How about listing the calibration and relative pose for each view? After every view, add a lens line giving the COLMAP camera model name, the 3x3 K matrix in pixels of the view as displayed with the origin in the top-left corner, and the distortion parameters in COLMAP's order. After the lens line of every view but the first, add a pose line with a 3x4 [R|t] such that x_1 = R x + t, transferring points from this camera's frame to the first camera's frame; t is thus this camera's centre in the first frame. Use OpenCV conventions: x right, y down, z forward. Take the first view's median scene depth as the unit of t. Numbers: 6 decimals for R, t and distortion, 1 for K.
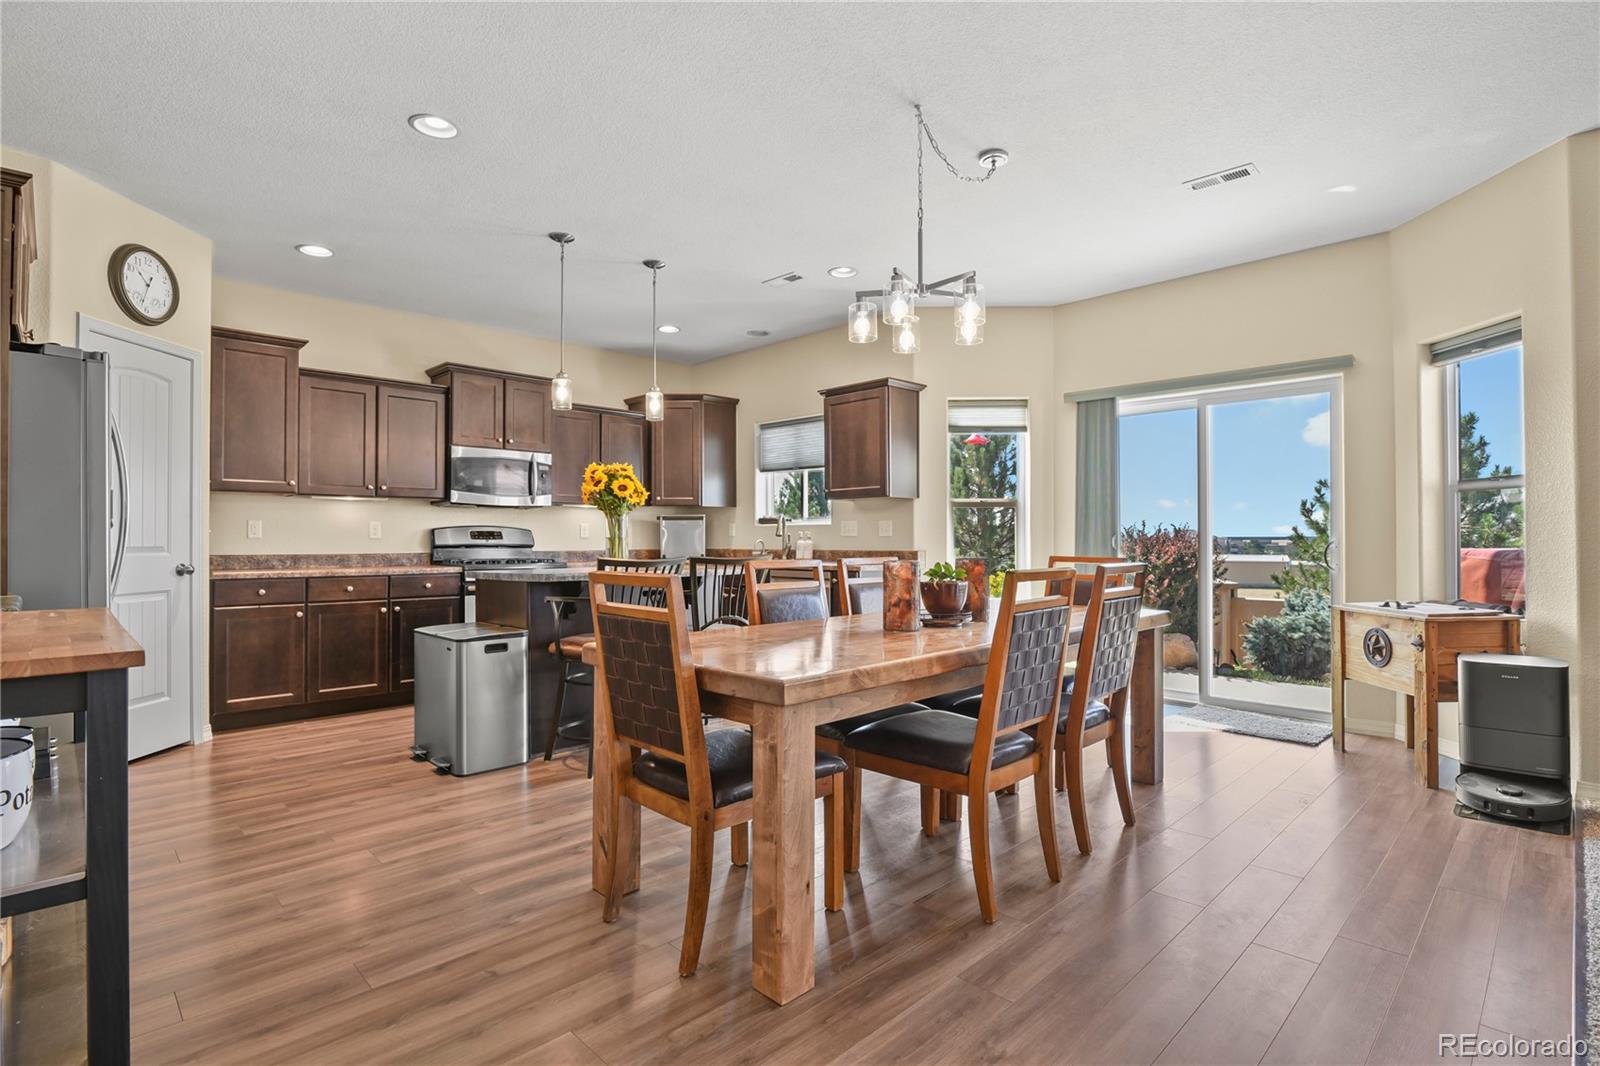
lens RADIAL K [[775.7, 0, 808.2], [0, 775.7, 533.3], [0, 0, 1]] dist [-0.006237, -0.008813]
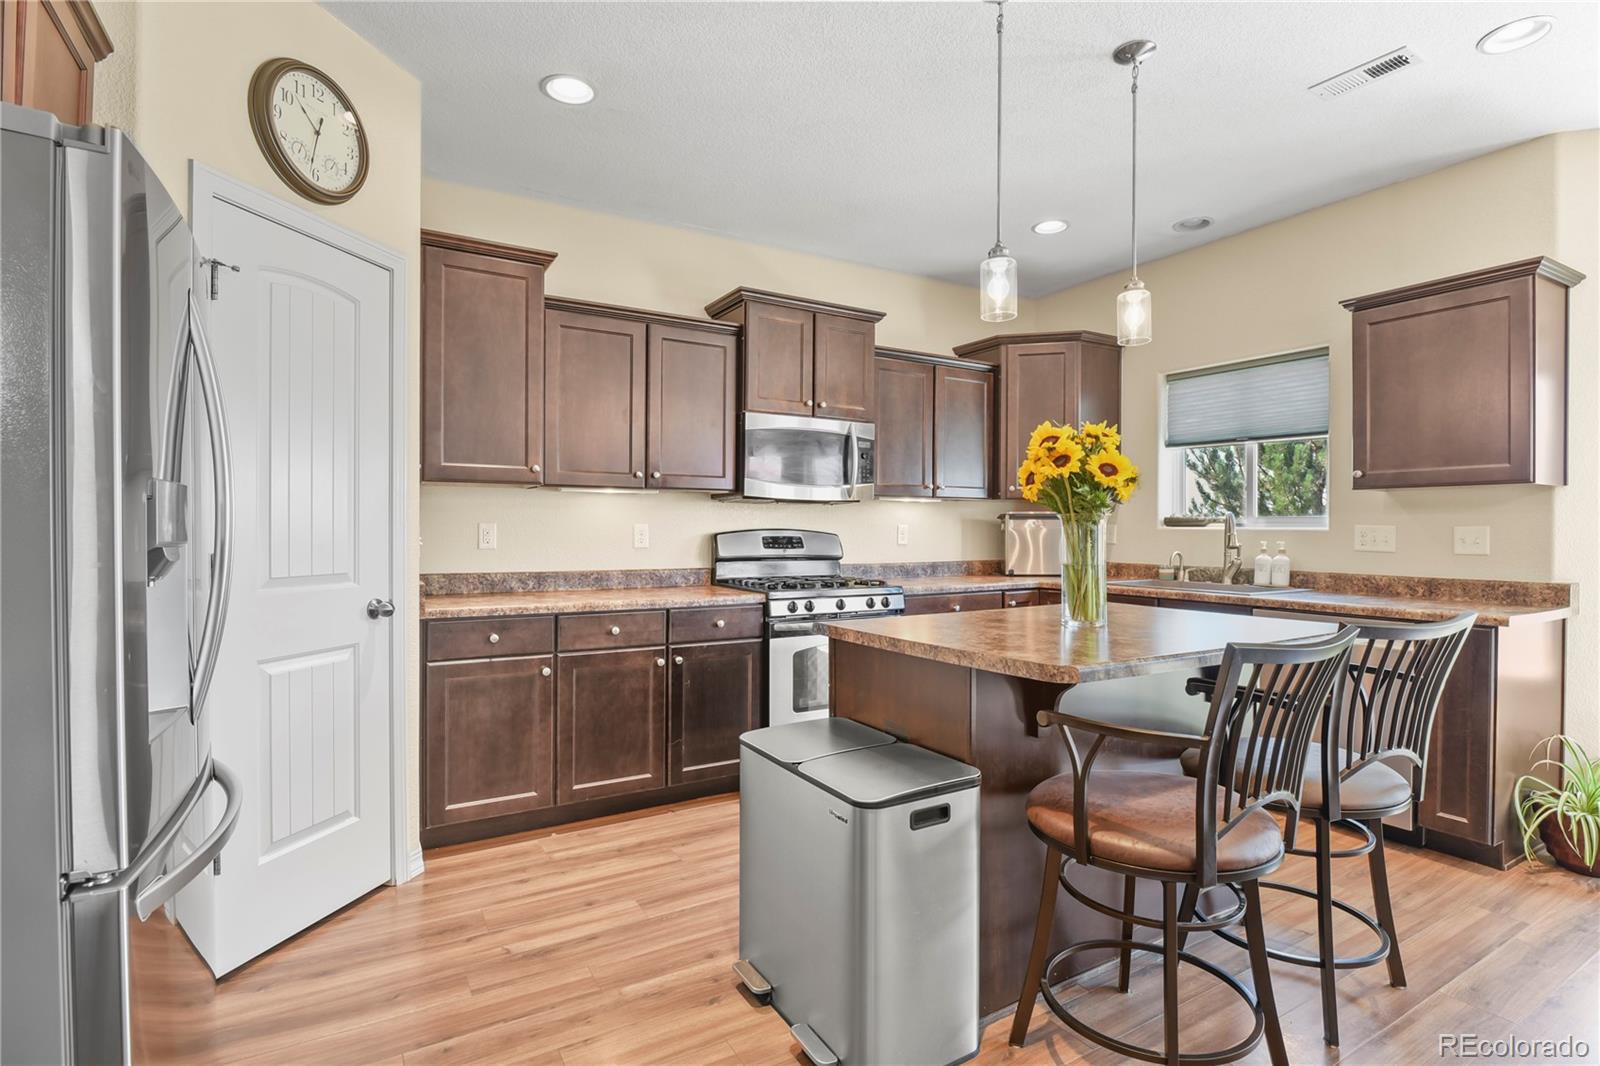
lens RADIAL K [[775.7, 0, 808.2], [0, 775.7, 533.3], [0, 0, 1]] dist [-0.006237, -0.008813]
pose [[0.968983, 0.008985, -0.246964, -0.266170], [-0.005195, 0.999859, 0.015993, -0.020558], [0.247073, -0.014214, 0.968893, 0.396325]]
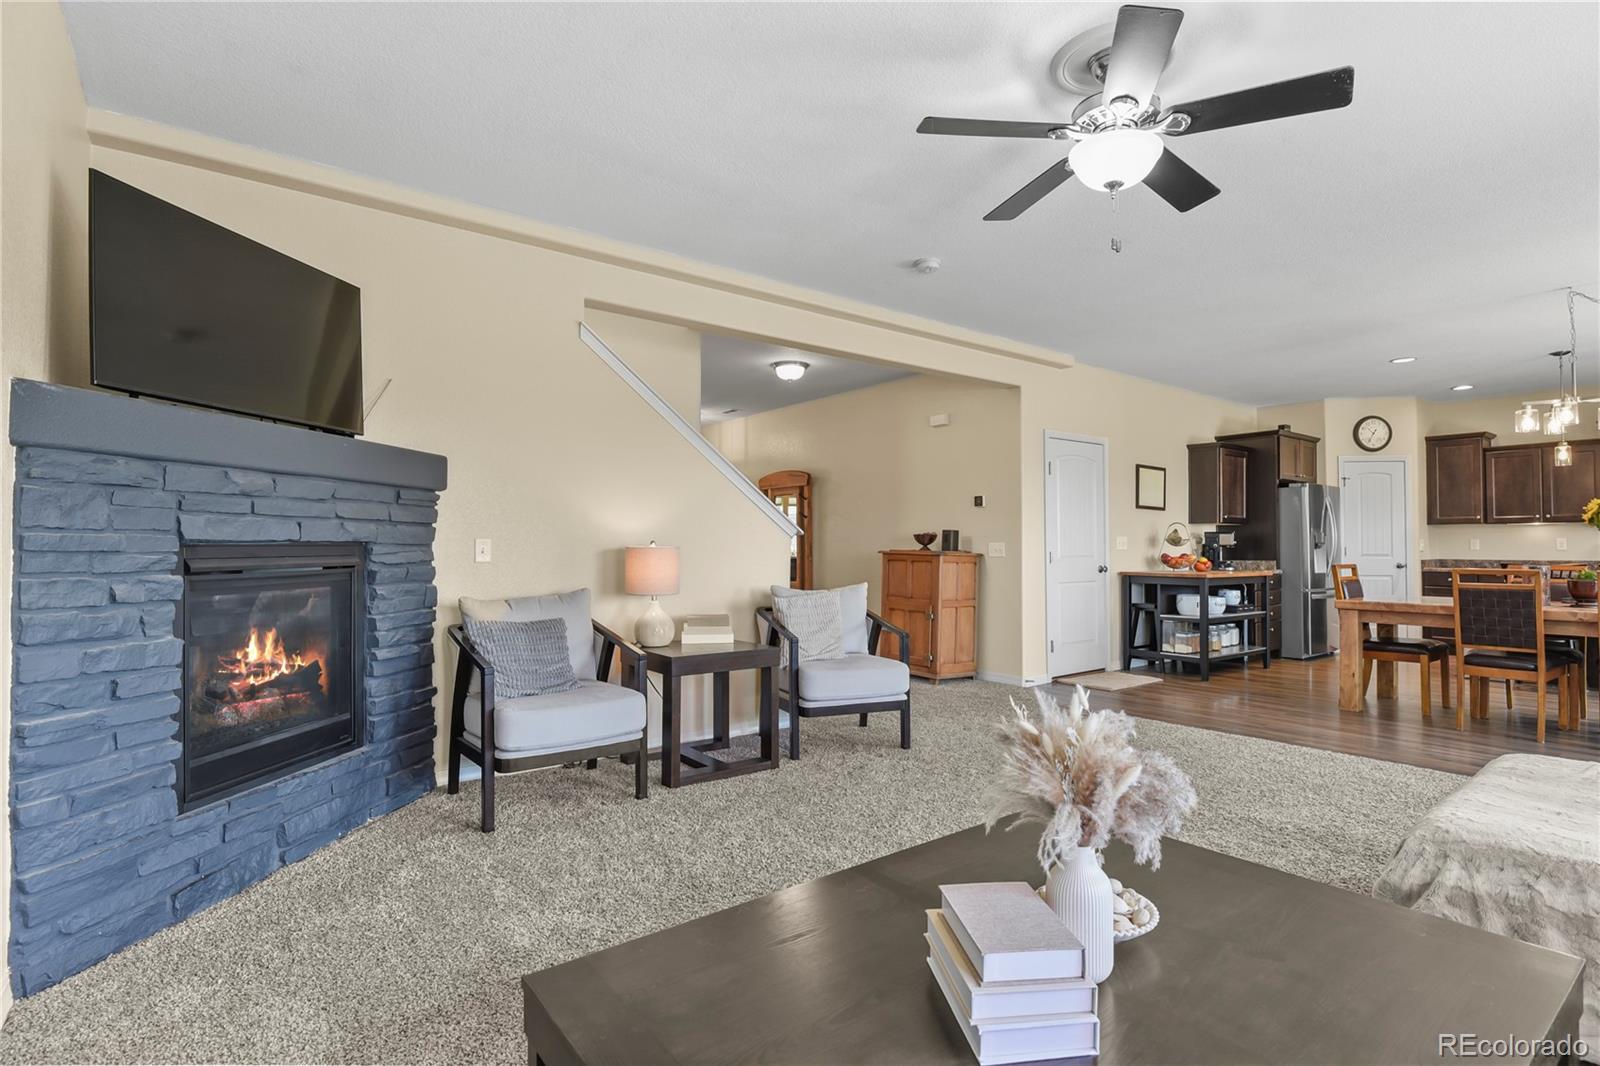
lens RADIAL K [[813.5, 0, 837.4], [0, 813.5, 536.6], [0, 0, 1]] dist [-0.002523, -0.000655]
pose [[-0.094167, -0.015032, -0.995443, 1.200462], [0.010781, 0.999812, -0.016118, -0.008357], [0.995498, -0.012250, -0.093987, -0.228035]]
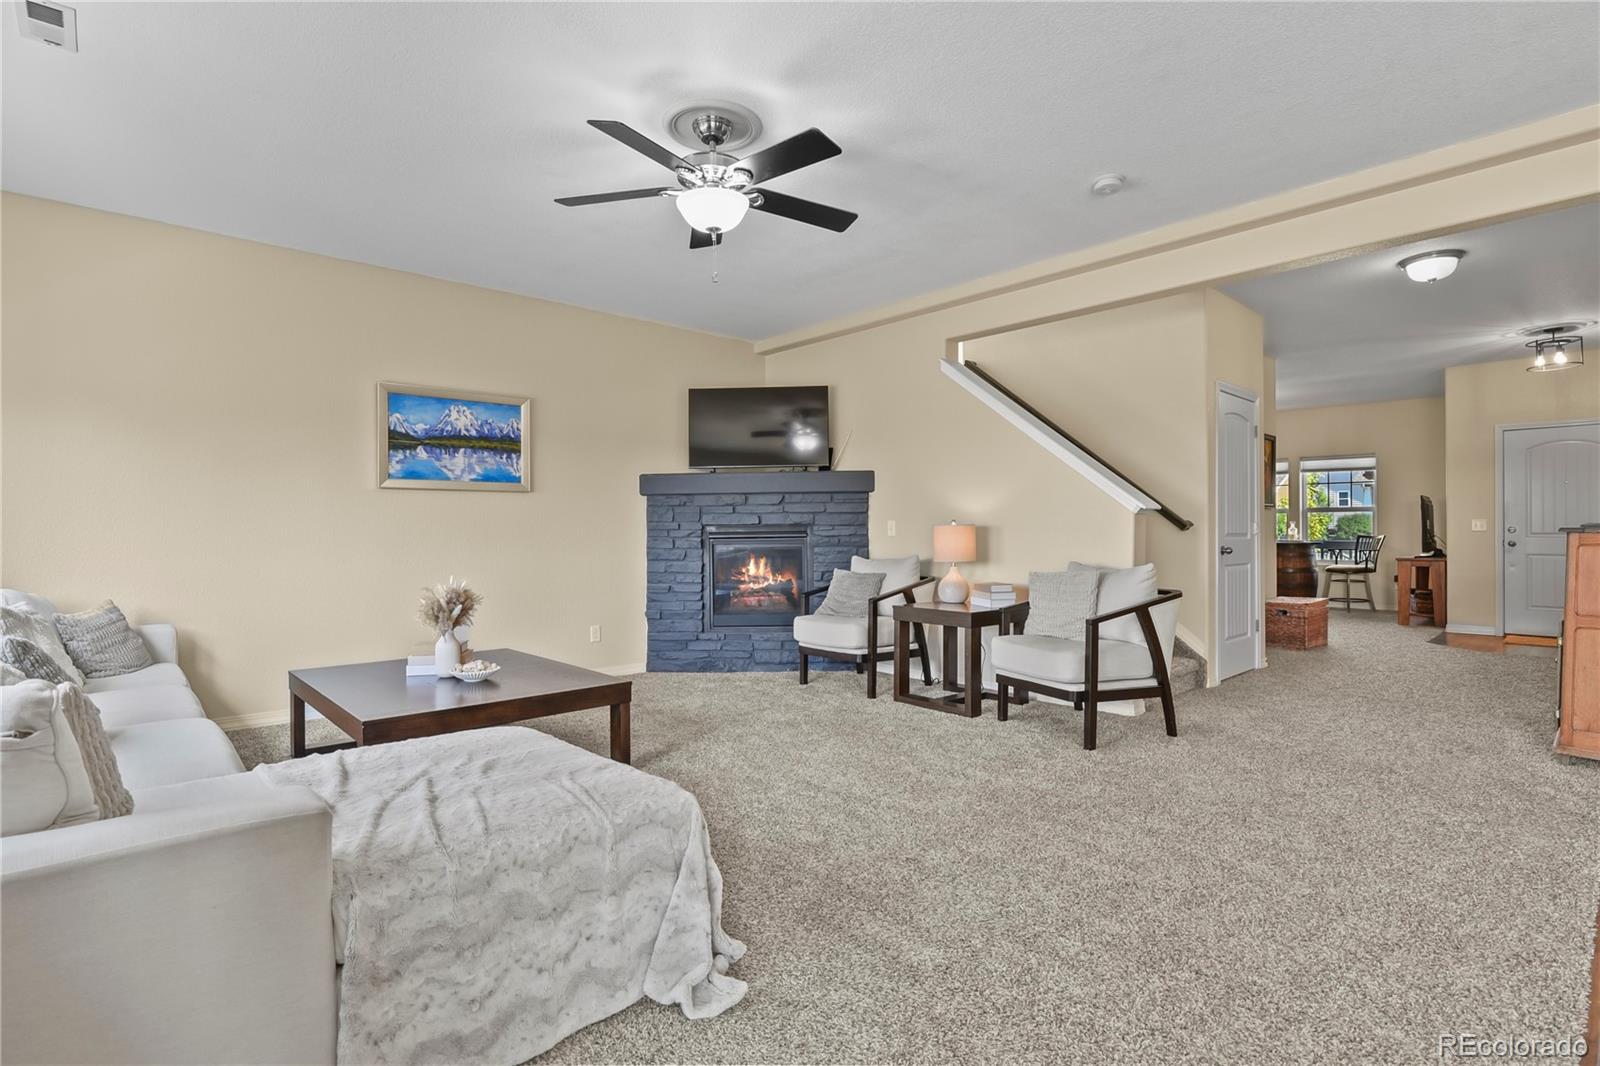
lens RADIAL K [[775.7, 0, 808.2], [0, 775.7, 533.3], [0, 0, 1]] dist [-0.006237, -0.008813]
pose [[-0.999308, 0.008648, 0.036186, 0.532125], [0.008436, 0.999946, -0.006022, 0.003089], [-0.036237, -0.005712, -0.999327, 0.541426]]
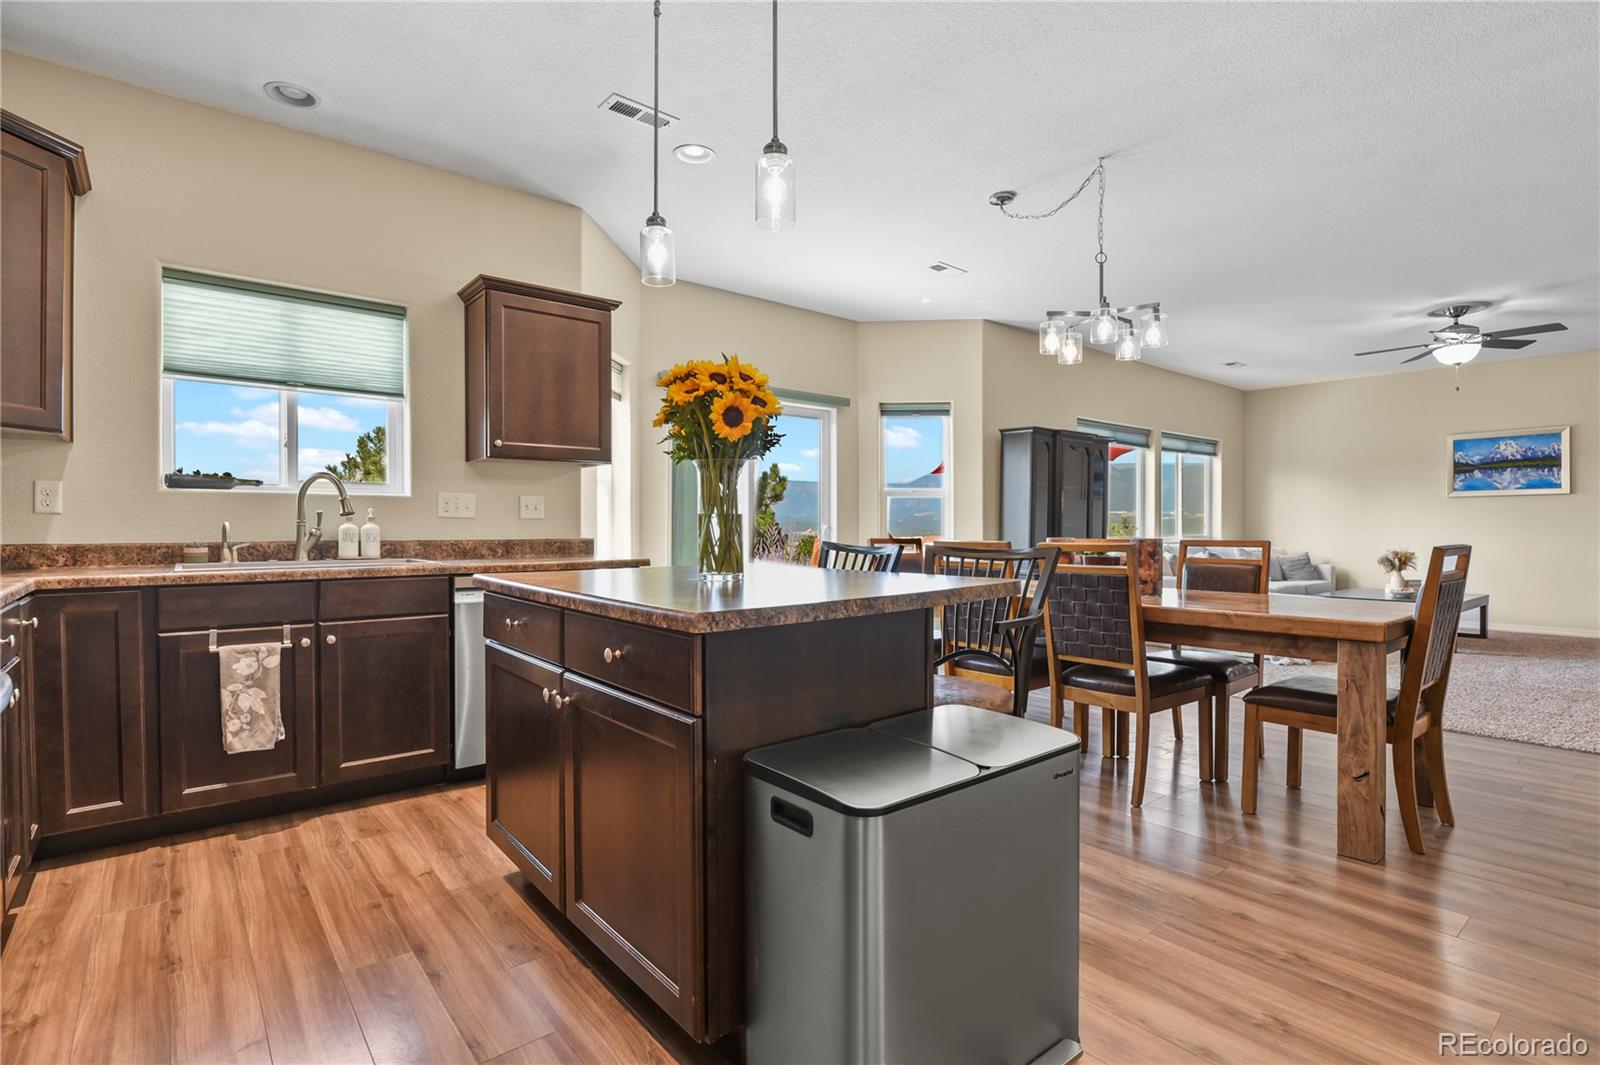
lens RADIAL K [[775.7, 0, 808.2], [0, 775.7, 532.8], [0, 0, 1]] dist [-0.006237, -0.008813]
pose [[0.090087, -0.003847, 0.995927, -0.653884], [-0.006712, 0.999967, 0.004469, 0.013917], [-0.995911, -0.007087, 0.090058, 0.805579]]
